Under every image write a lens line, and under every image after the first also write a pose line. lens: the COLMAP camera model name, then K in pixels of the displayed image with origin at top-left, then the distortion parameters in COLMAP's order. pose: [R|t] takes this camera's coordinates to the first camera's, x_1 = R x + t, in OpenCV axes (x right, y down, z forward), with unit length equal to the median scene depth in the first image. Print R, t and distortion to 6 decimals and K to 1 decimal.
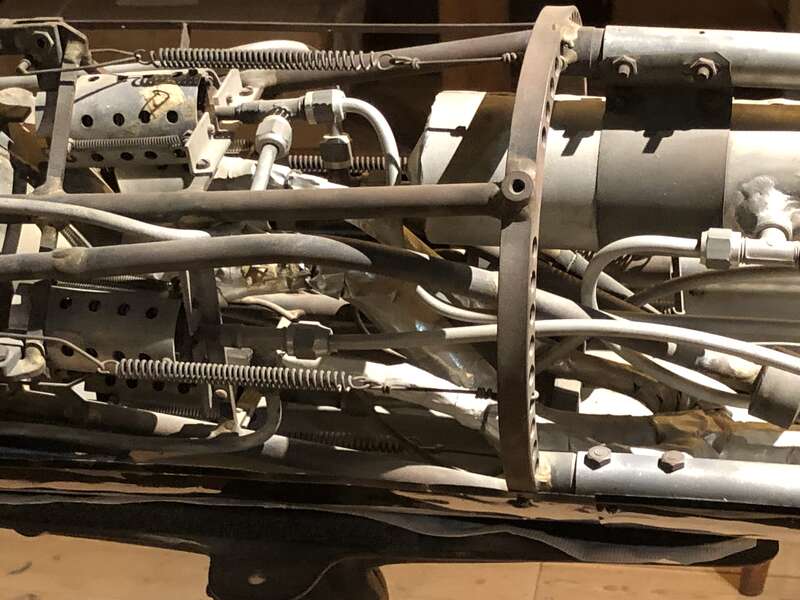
lens RADIAL K [[1731.0, 0, 402.3], [0, 1731.0, 300.2], [0, 0, 1]] dist [0.169832, 0.000000]
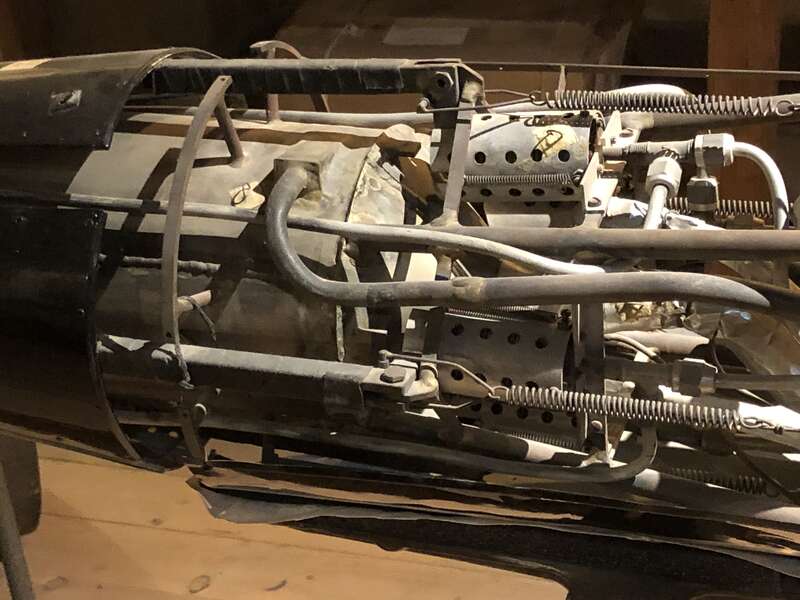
lens RADIAL K [[1731.0, 0, 398.7], [0, 1731.0, 297.8], [0, 0, 1]] dist [0.169832, 0.000000]
pose [[0.991086, 0.045252, -0.125302, -0.095580], [-0.048152, 0.998635, -0.020217, 0.005078], [0.124216, 0.026070, 0.991913, -0.039926]]
